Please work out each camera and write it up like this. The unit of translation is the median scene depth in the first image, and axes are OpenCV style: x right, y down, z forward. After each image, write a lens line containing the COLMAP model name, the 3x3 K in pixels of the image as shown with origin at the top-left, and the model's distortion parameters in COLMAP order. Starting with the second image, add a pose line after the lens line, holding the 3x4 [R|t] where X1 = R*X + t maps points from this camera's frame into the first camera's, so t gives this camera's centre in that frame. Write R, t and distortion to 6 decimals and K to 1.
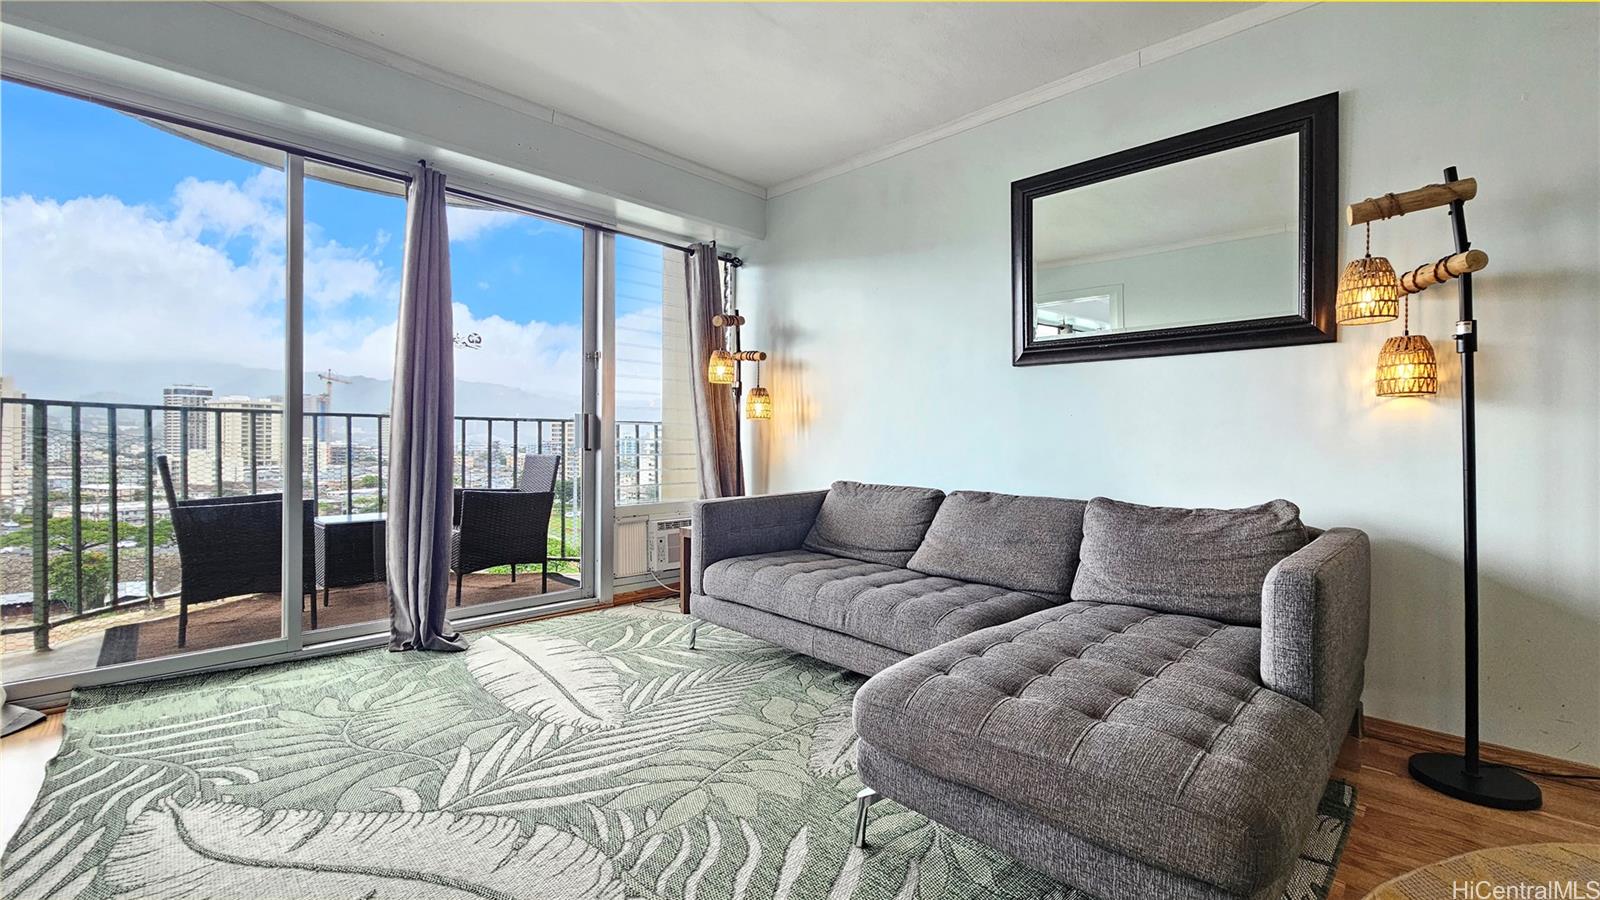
lens RADIAL K [[663.8, 0, 800.0], [0, 663.8, 450.0], [0, 0, 1]] dist [-0.000452, -0.000090]
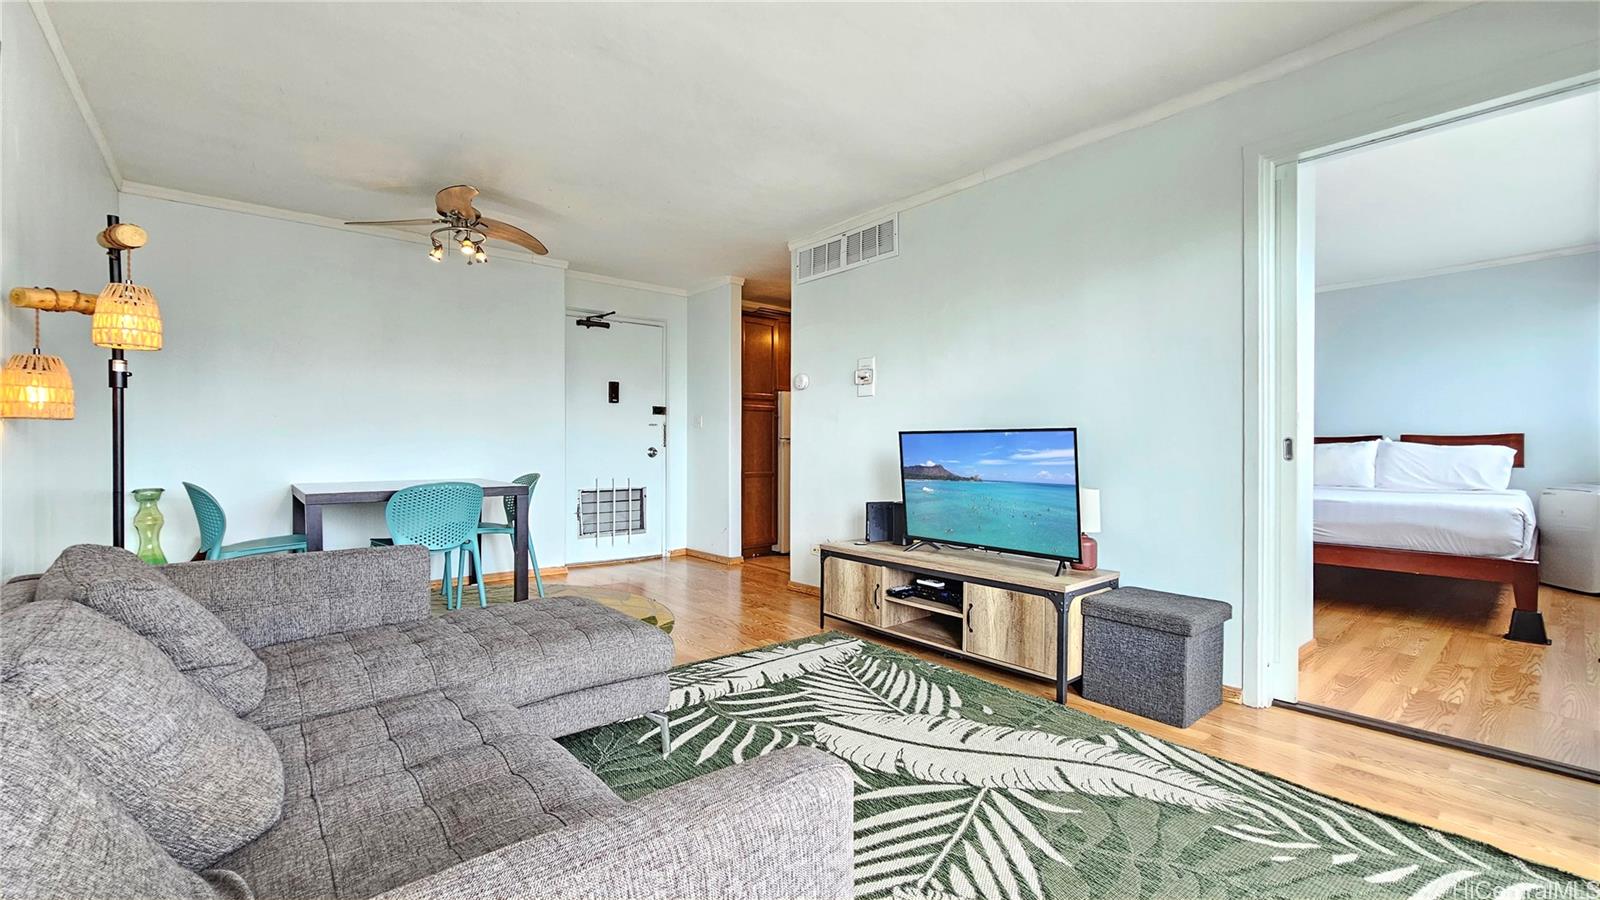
lens RADIAL K [[663.8, 0, 800.0], [0, 663.8, 450.0], [0, 0, 1]] dist [-0.000452, -0.000090]
pose [[-0.996337, -0.012157, 0.084639, -0.289633], [-0.011087, 0.999853, 0.013093, -0.083540], [-0.084786, 0.012106, -0.996326, 2.203518]]
